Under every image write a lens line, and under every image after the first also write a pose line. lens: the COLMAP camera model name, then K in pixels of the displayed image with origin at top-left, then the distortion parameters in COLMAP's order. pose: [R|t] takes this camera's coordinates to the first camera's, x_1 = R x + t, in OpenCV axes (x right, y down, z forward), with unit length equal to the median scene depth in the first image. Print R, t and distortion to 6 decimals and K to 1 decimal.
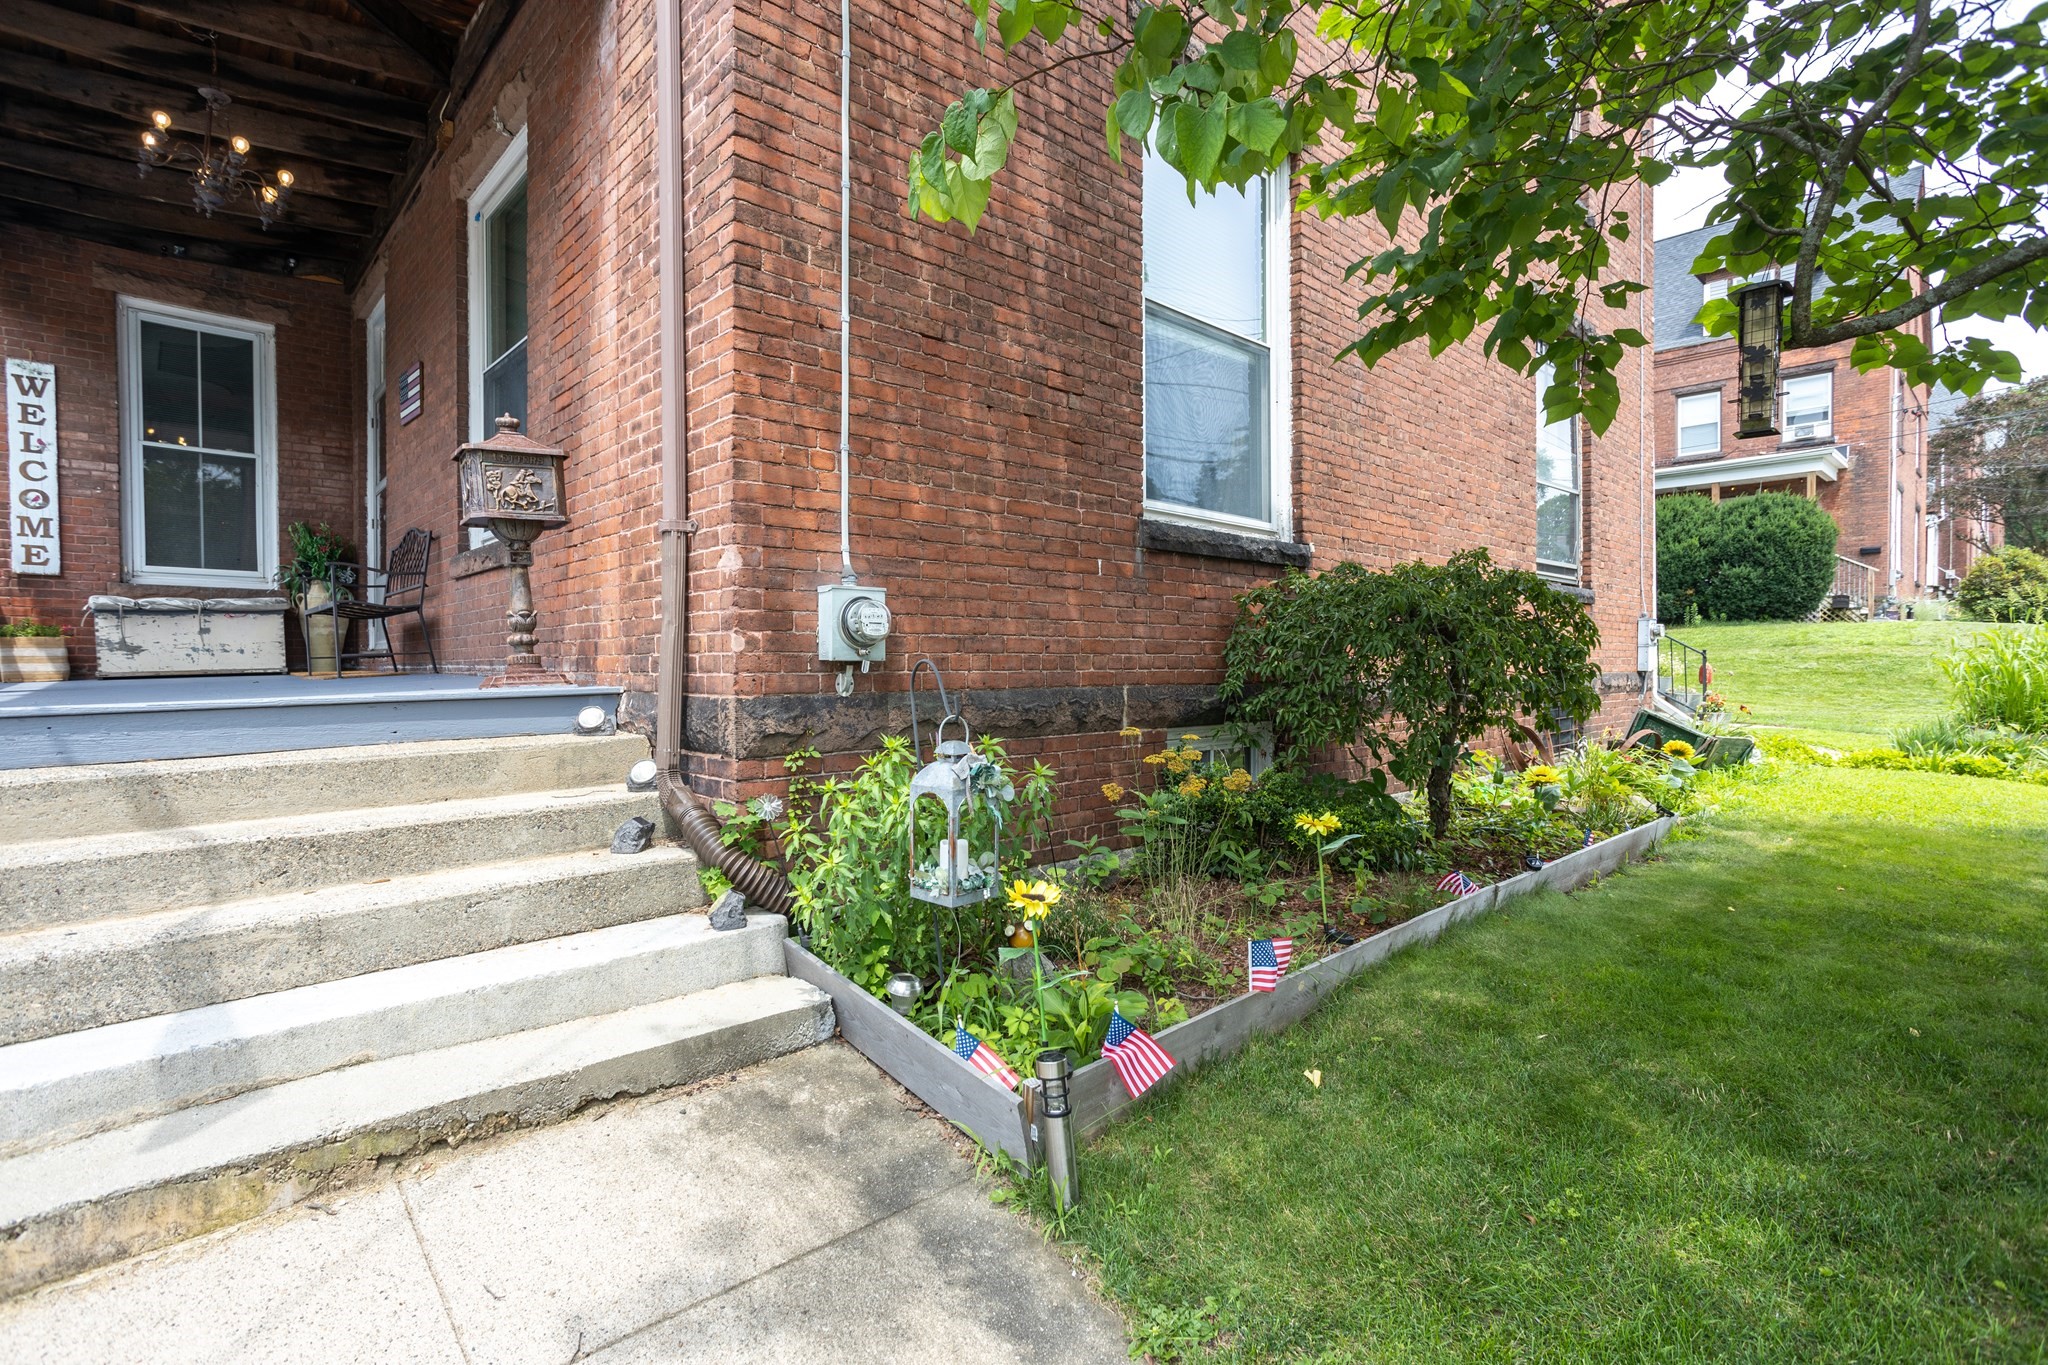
lens RADIAL K [[846.3, 0, 931.7], [0, 846.3, 642.5], [0, 0, 1]] dist [-0.013517, 0.005734]
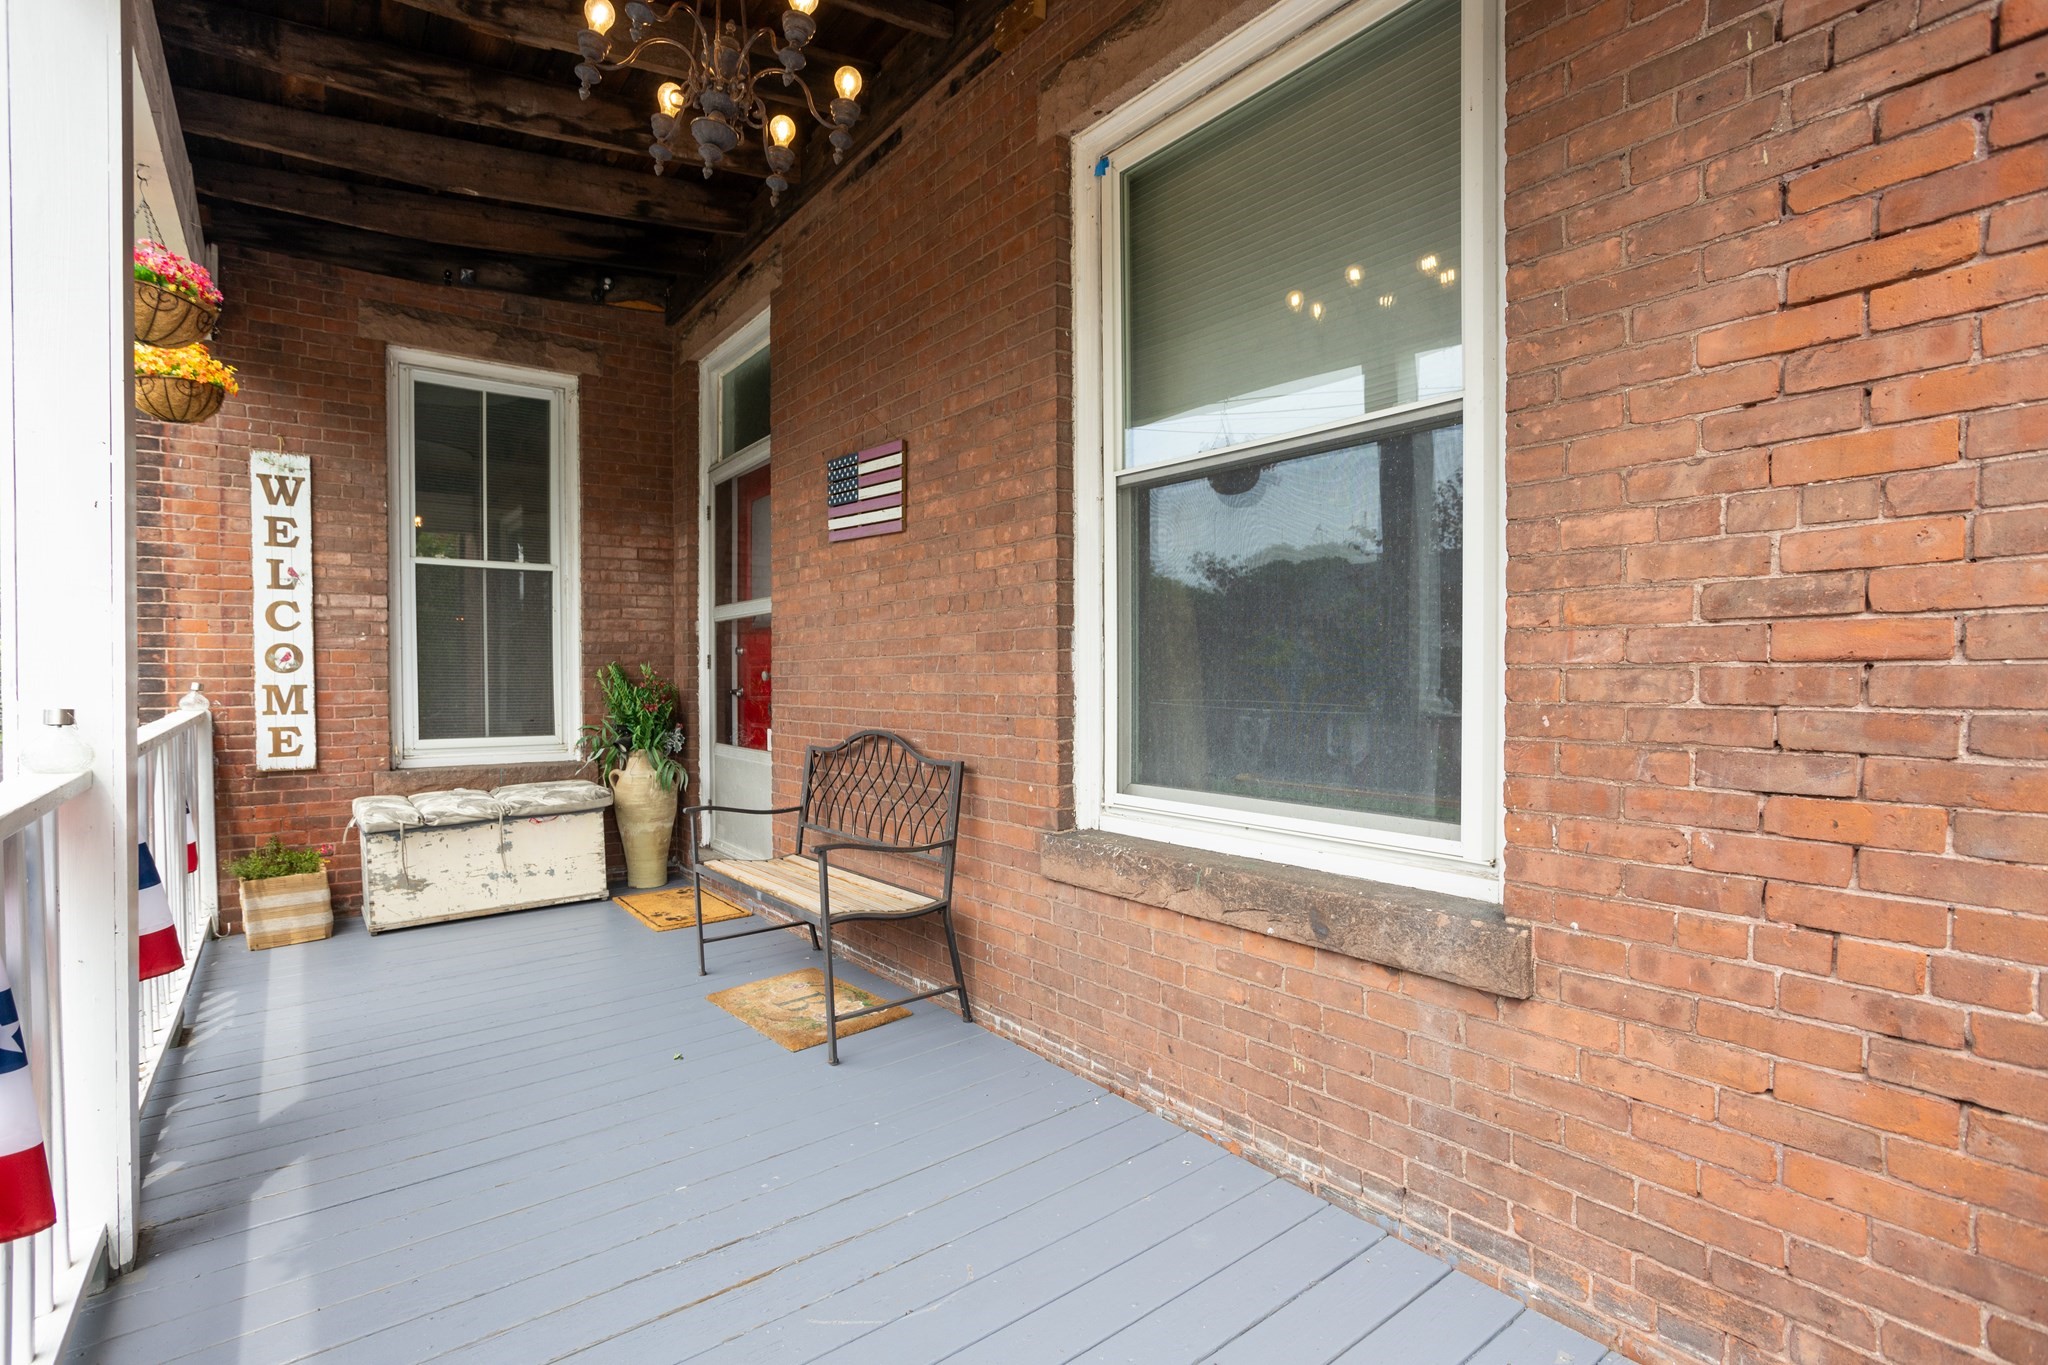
lens RADIAL K [[987.1, 0, 1029.1], [0, 987.1, 694.8], [0, 0, 1]] dist [-0.050879, 0.020714]
pose [[0.992117, 0.000251, -0.125318, -0.371874], [-0.000160, 1.000000, 0.000735, -0.138163], [0.125318, -0.000709, 0.992116, 0.302292]]
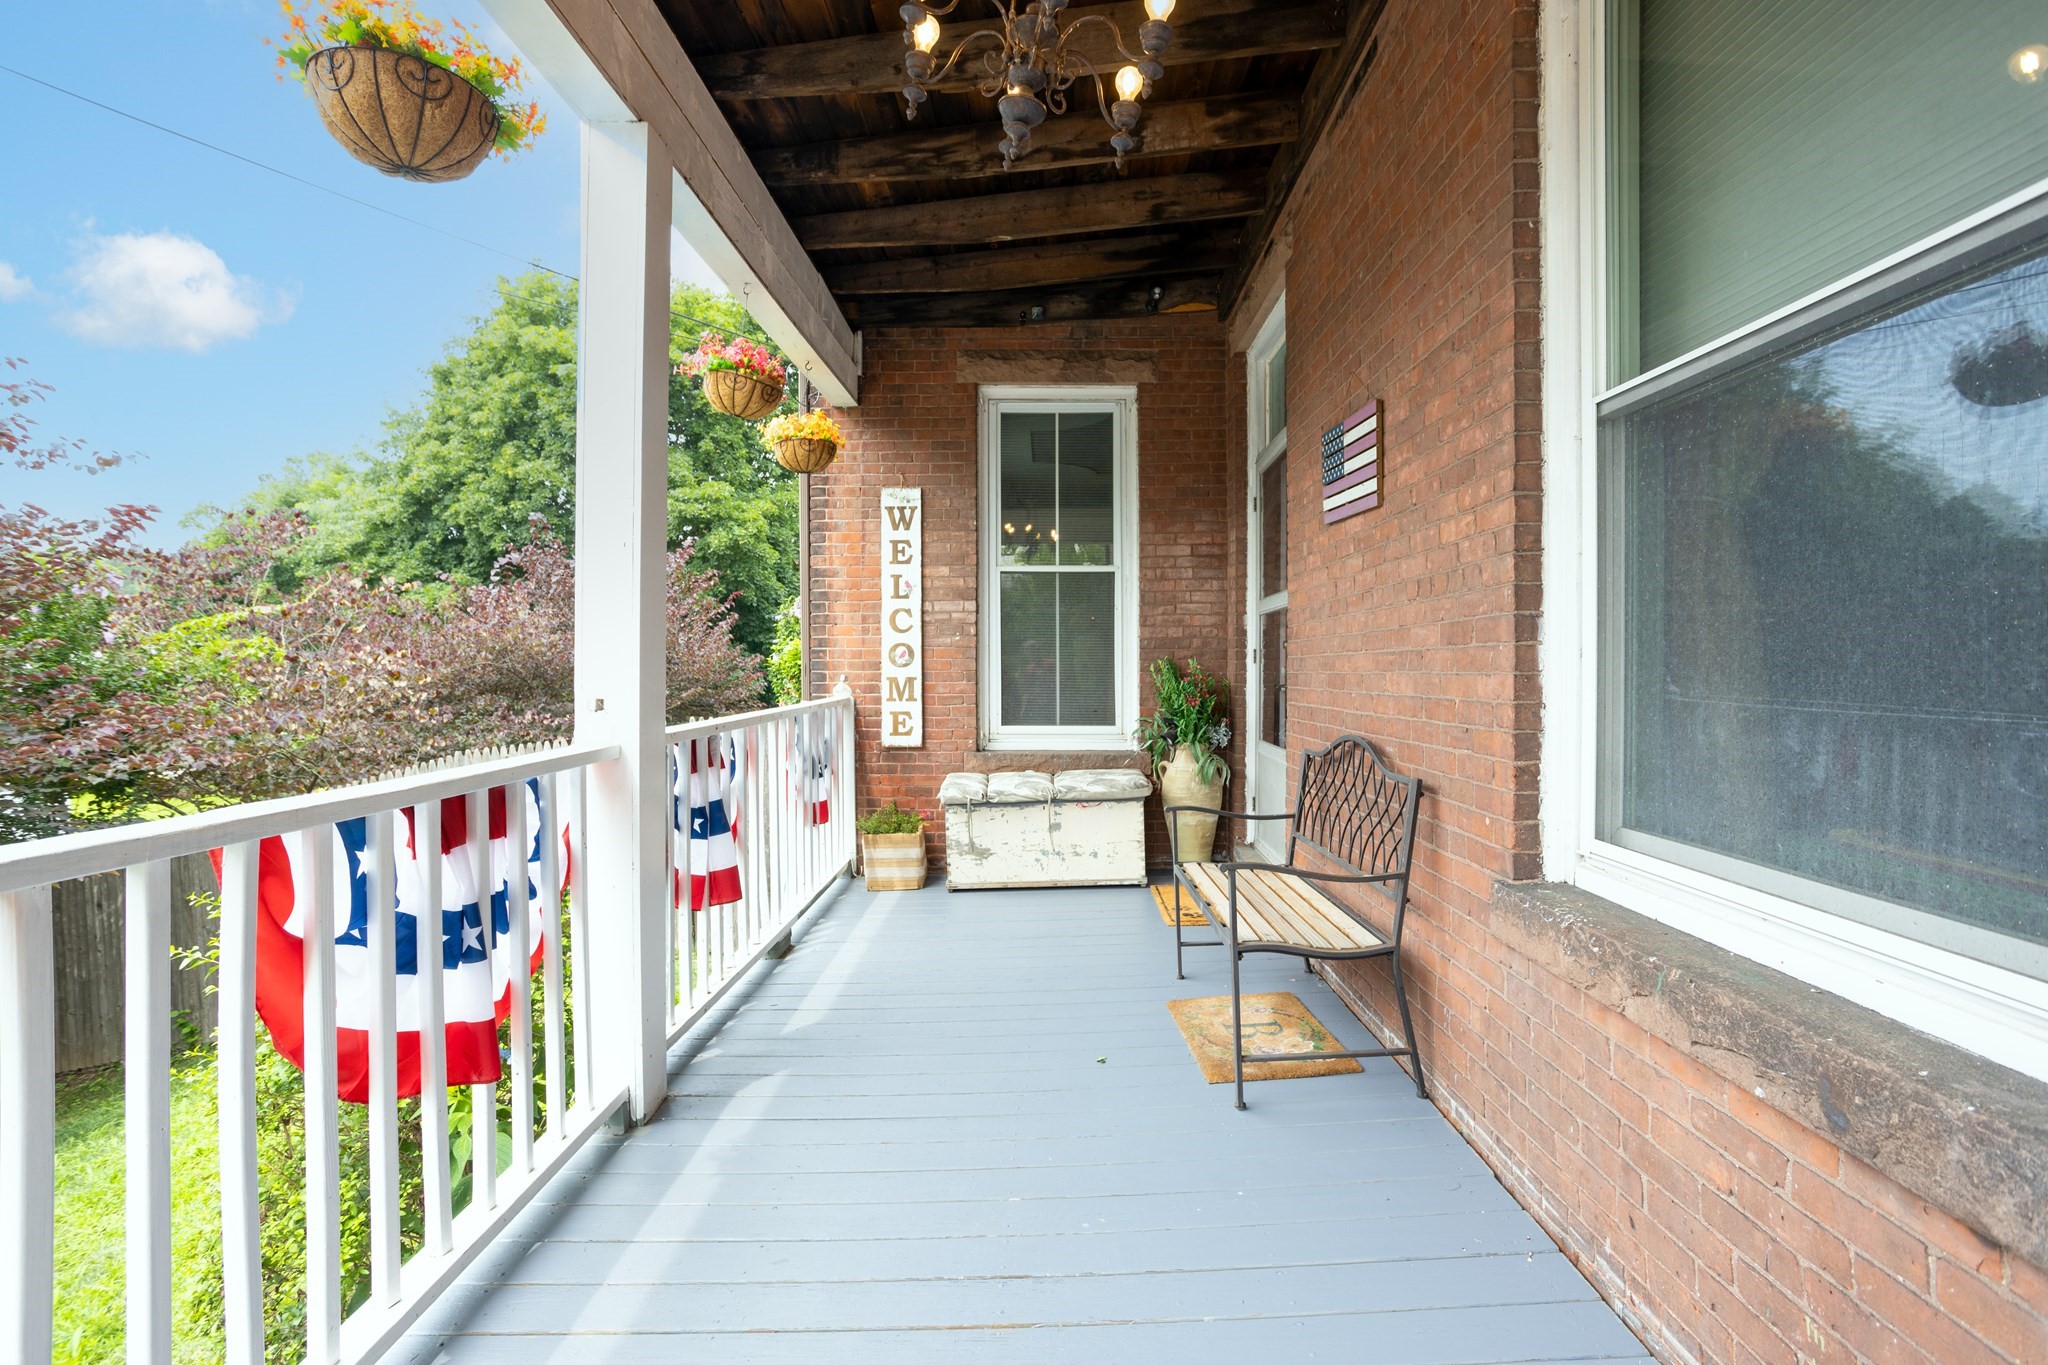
lens RADIAL K [[987.1, 0, 1010.0], [0, 987.1, 679.3], [0, 0, 1]] dist [-0.050879, 0.020714]
pose [[0.704763, 0.007819, -0.709400, -0.300998], [-0.012792, 0.999917, -0.001687, -0.142740], [0.709327, 0.010264, 0.704804, 0.384940]]
